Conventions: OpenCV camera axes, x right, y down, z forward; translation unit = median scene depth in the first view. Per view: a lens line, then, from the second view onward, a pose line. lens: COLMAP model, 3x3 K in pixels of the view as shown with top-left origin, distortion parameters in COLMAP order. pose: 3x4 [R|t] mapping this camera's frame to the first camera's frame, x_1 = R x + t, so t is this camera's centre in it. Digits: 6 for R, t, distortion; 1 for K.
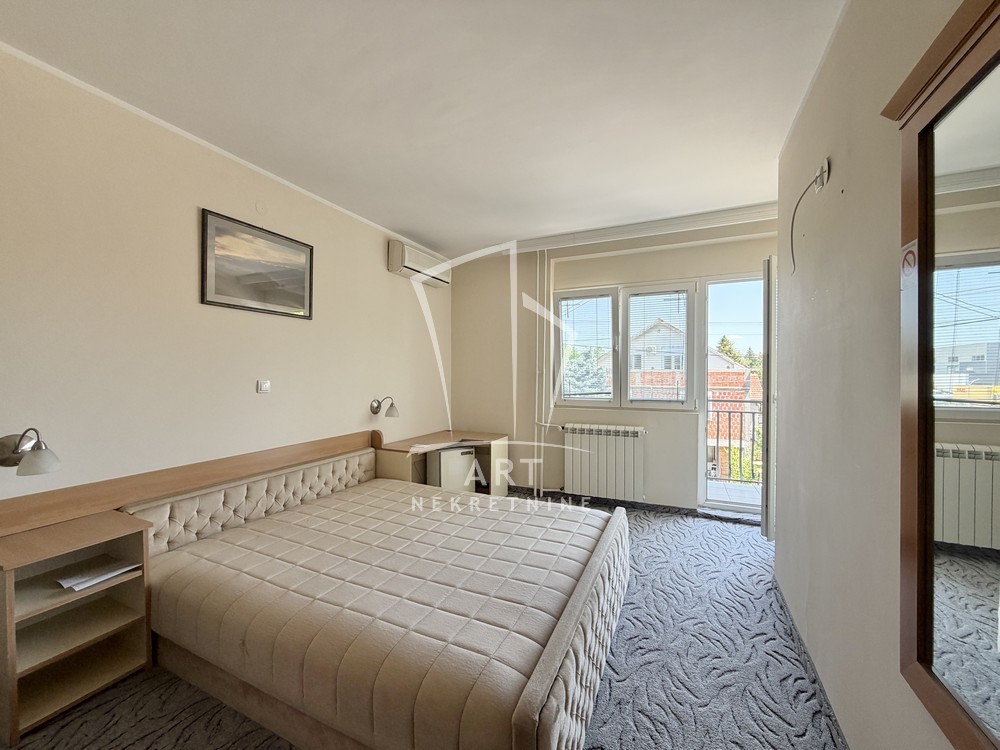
lens RADIAL K [[401.6, 0, 494.5], [0, 401.6, 381.6], [0, 0, 1]] dist [-0.002267, 0.000057]
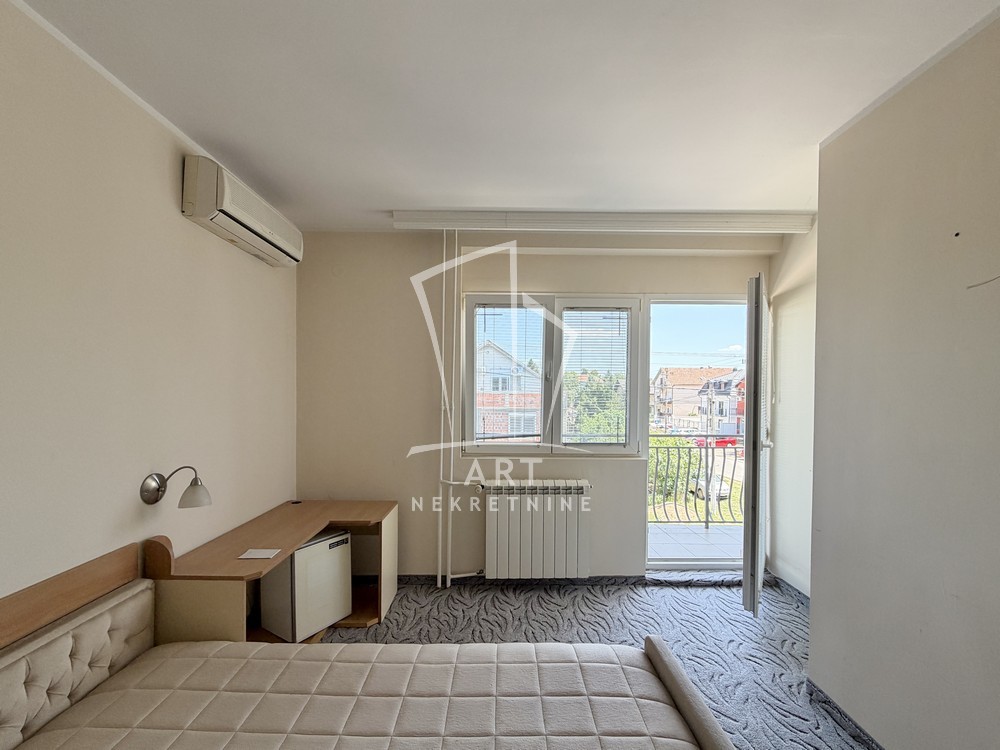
lens RADIAL K [[401.6, 0, 483.7], [0, 401.6, 398.5], [0, 0, 1]] dist [-0.002267, 0.000057]
pose [[0.902127, -0.001405, 0.431469, -0.144671], [0.001162, 0.999999, 0.000827, -0.045098], [-0.431470, -0.000245, 0.902127, 0.391216]]
